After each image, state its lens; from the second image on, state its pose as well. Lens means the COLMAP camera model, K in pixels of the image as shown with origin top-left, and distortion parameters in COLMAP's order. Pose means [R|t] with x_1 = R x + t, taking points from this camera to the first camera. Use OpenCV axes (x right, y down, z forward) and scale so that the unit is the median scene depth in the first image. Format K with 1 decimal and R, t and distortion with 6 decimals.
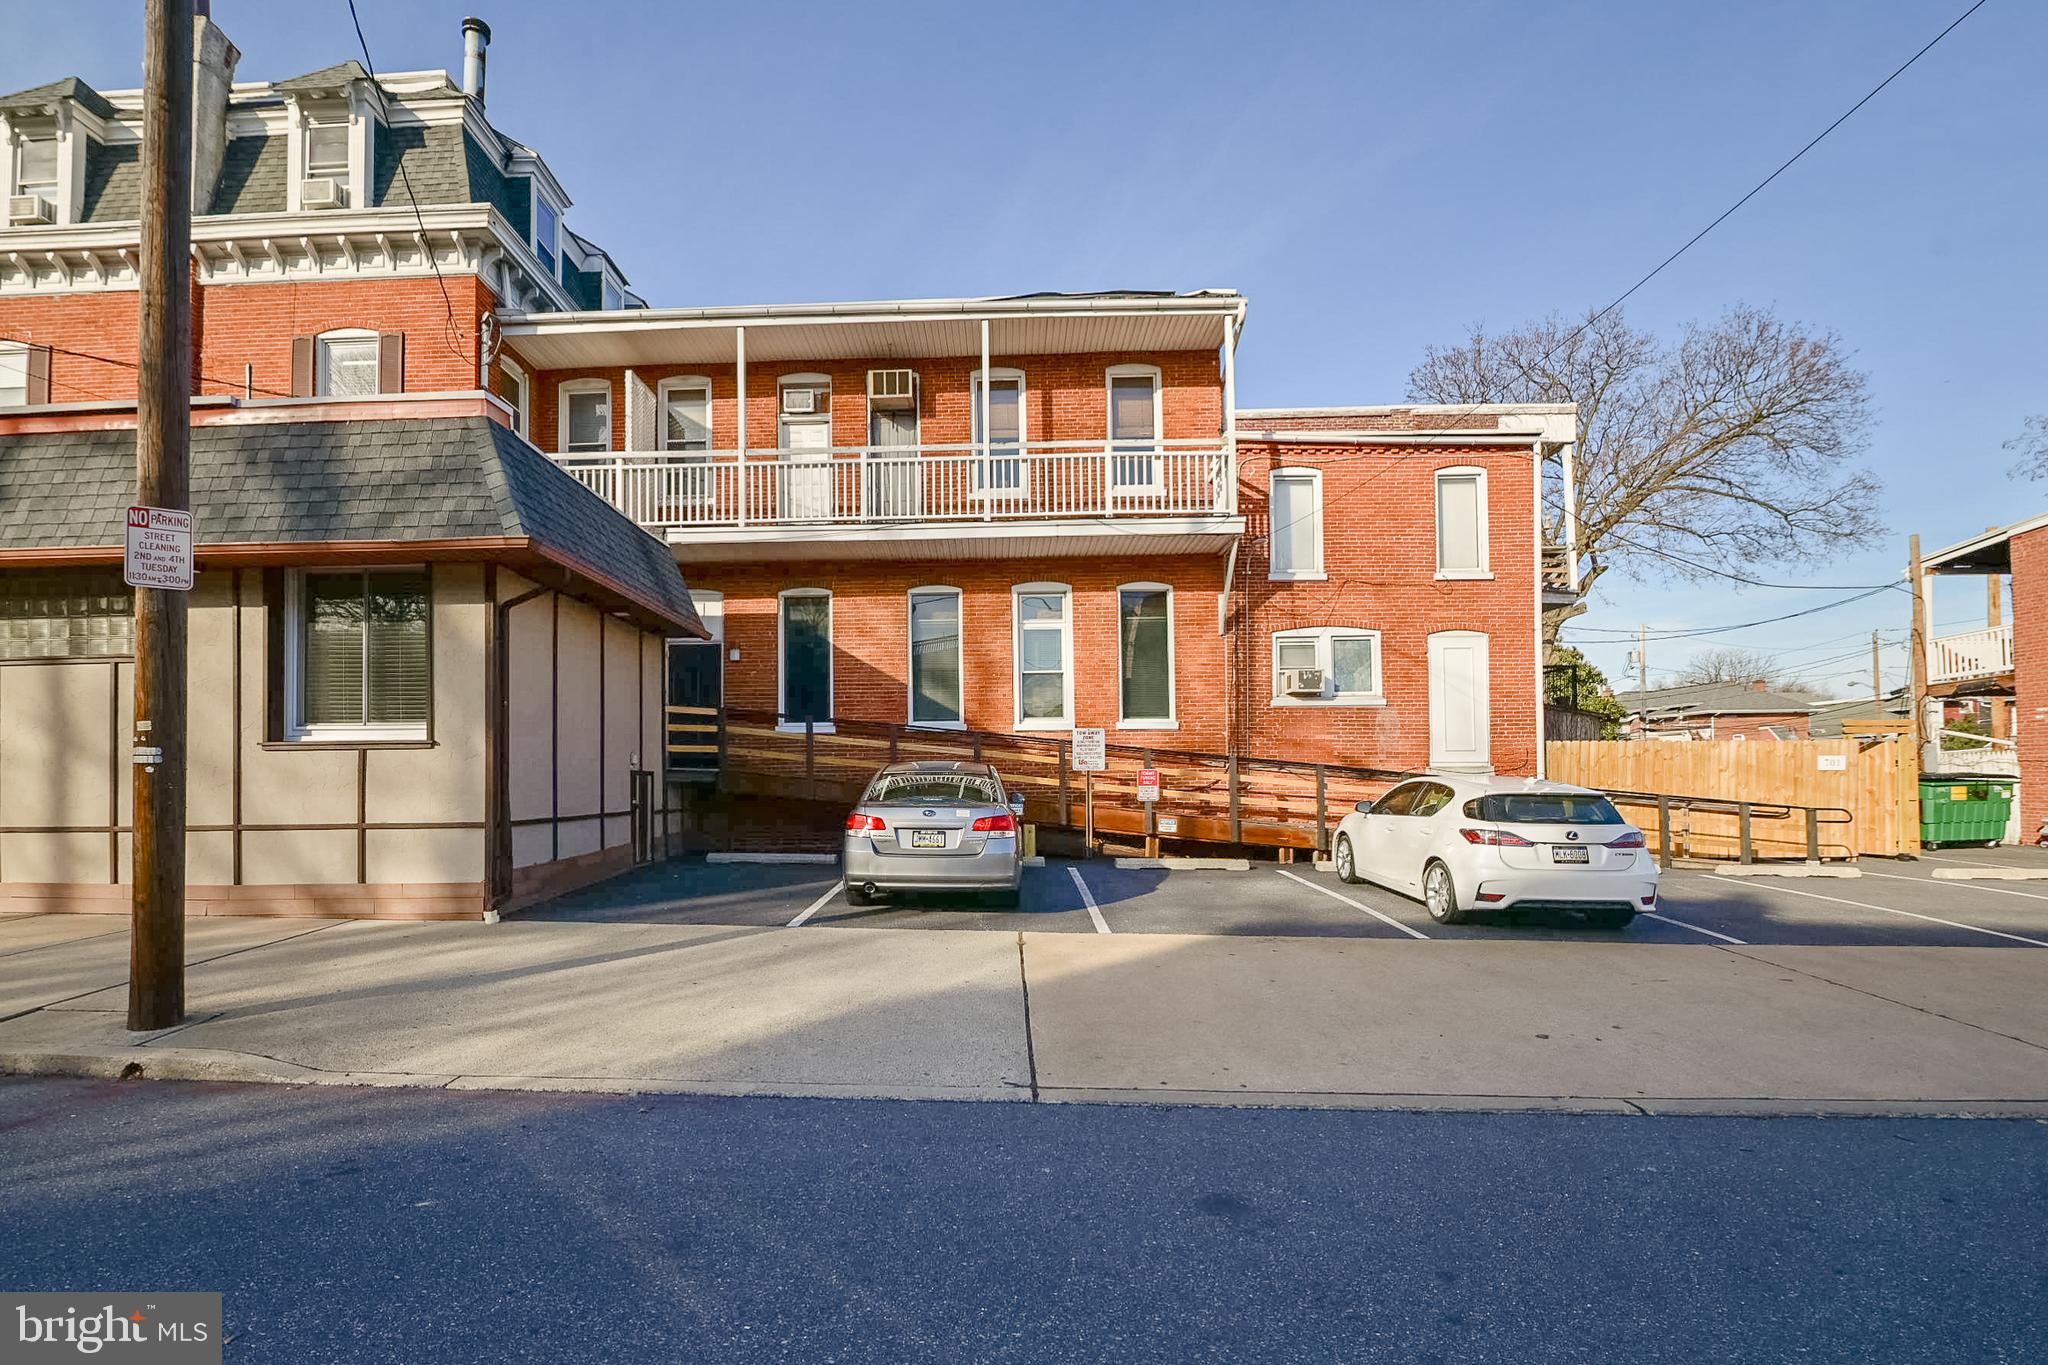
lens RADIAL K [[918.7, 0, 1025.1], [0, 918.7, 668.2], [0, 0, 1]] dist [0.075083, -0.062733]
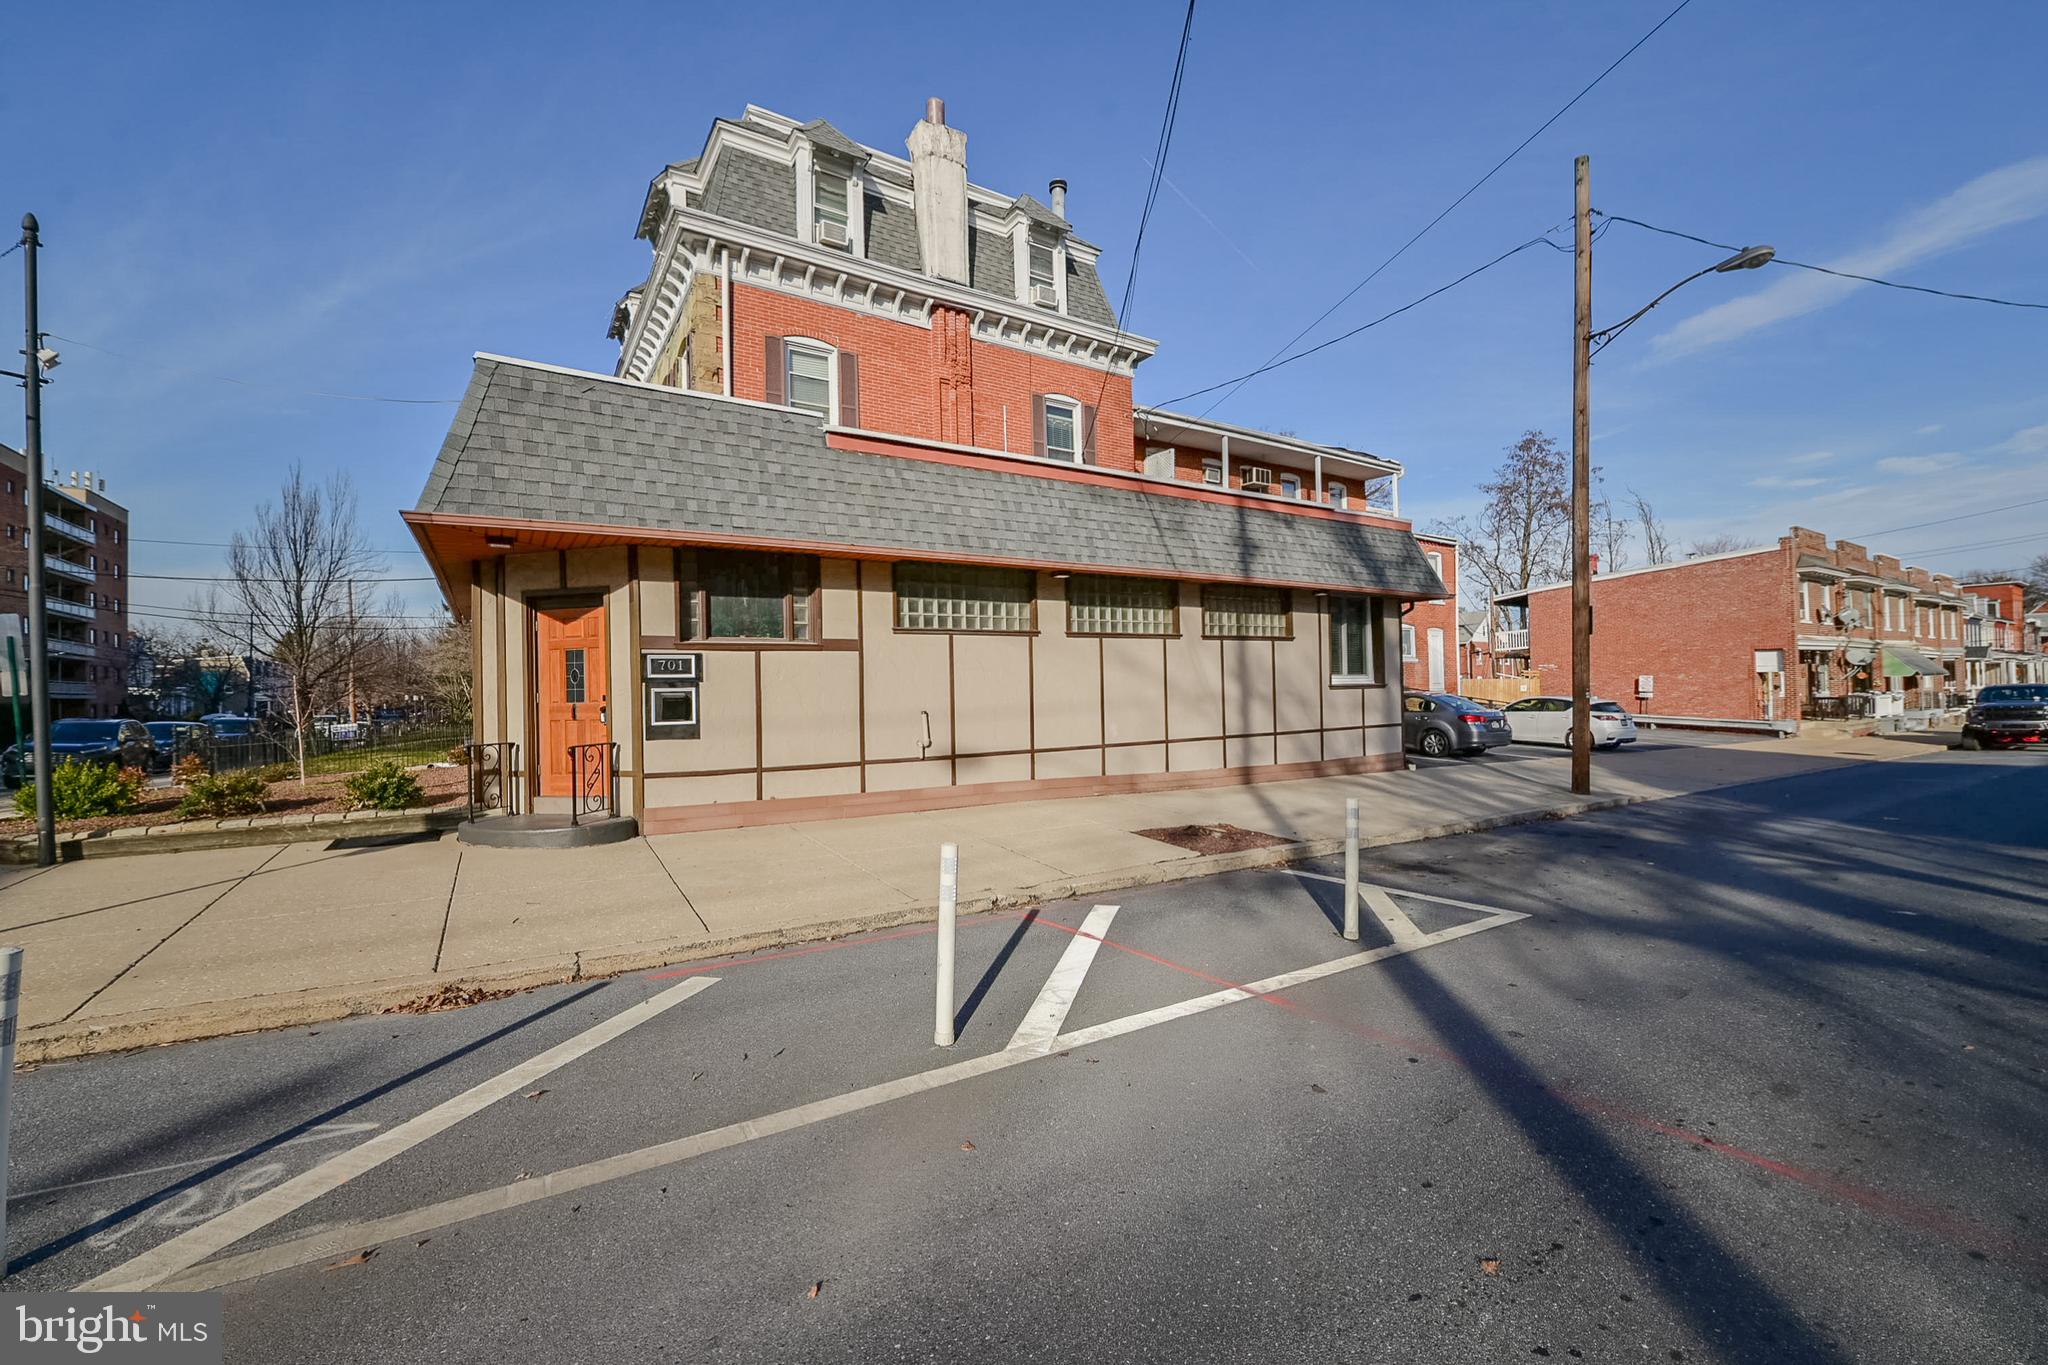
lens RADIAL K [[807.4, 0, 1024.0], [0, 807.4, 682.5], [0, 0, 1]] dist [-0.075704, -0.000010]
pose [[0.814317, -0.024860, 0.579888, -1.307532], [-0.007557, 0.998544, 0.053419, -0.003916], [-0.580371, -0.047882, 0.812943, 0.050585]]
